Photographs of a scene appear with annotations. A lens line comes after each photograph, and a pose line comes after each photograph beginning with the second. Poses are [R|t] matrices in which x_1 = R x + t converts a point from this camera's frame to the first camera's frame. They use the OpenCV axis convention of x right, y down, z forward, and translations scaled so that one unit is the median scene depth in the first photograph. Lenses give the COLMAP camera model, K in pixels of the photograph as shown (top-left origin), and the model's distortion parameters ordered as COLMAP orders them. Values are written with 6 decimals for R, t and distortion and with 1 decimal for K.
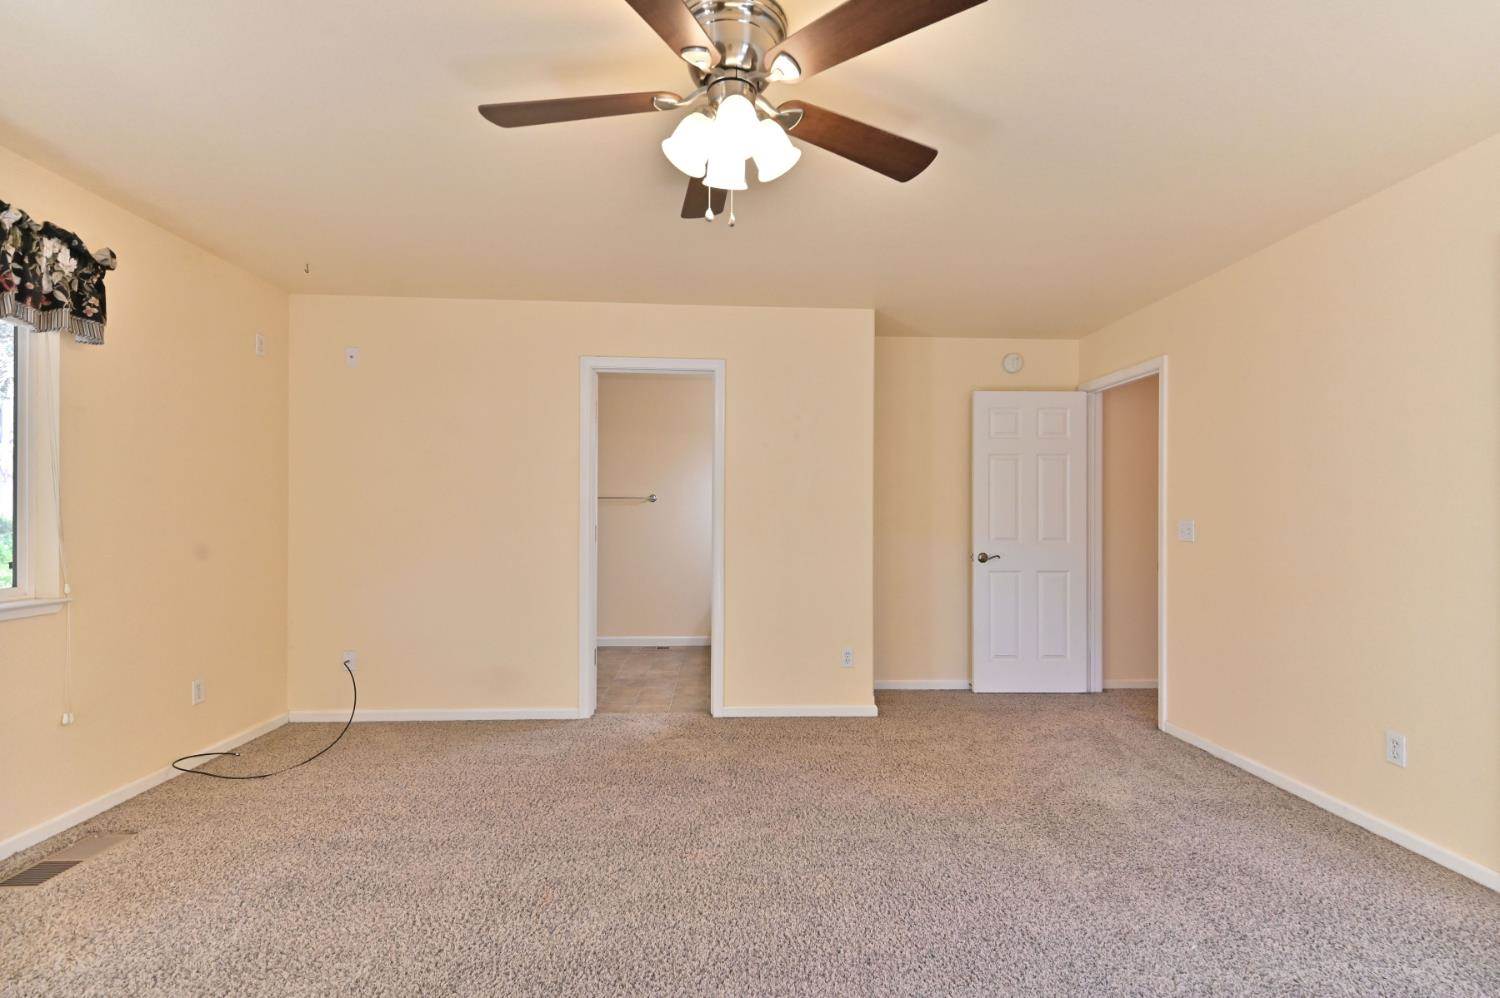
lens RADIAL K [[669.4, 0, 751.5], [0, 669.4, 512.2], [0, 0, 1]] dist [0.010067, -0.003777]
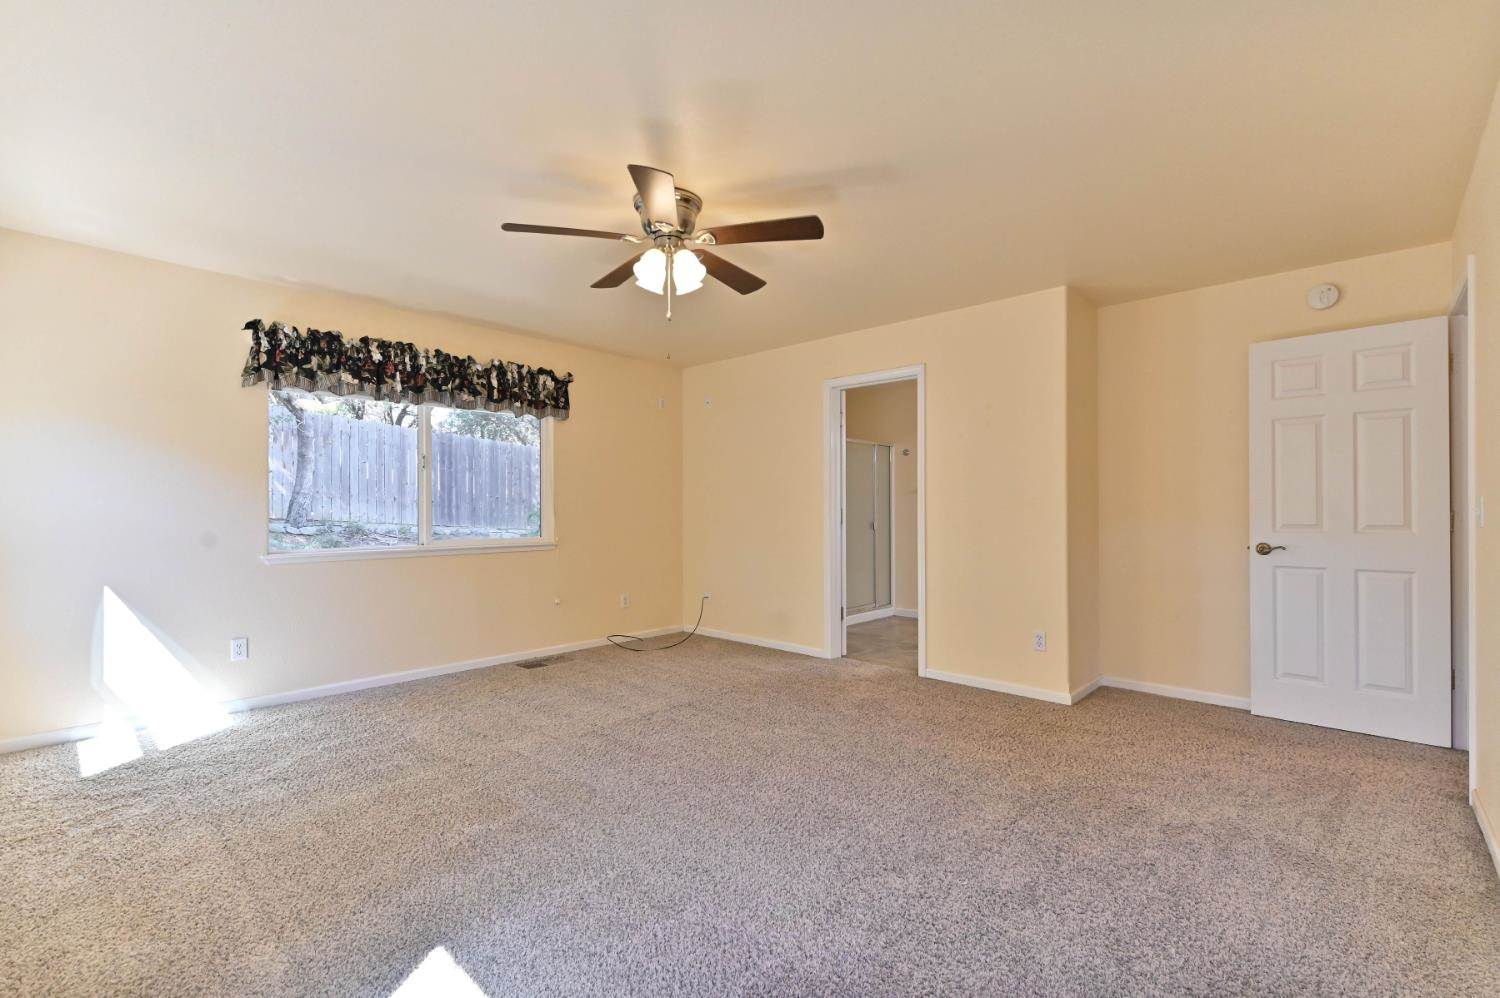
lens RADIAL K [[669.4, 0, 754.3], [0, 669.4, 505.6], [0, 0, 1]] dist [0.010067, -0.003777]
pose [[0.694140, -0.011680, -0.719745, 0.742917], [0.007318, 0.999931, -0.009169, 0.028315], [0.719803, 0.001098, 0.694178, -0.000495]]
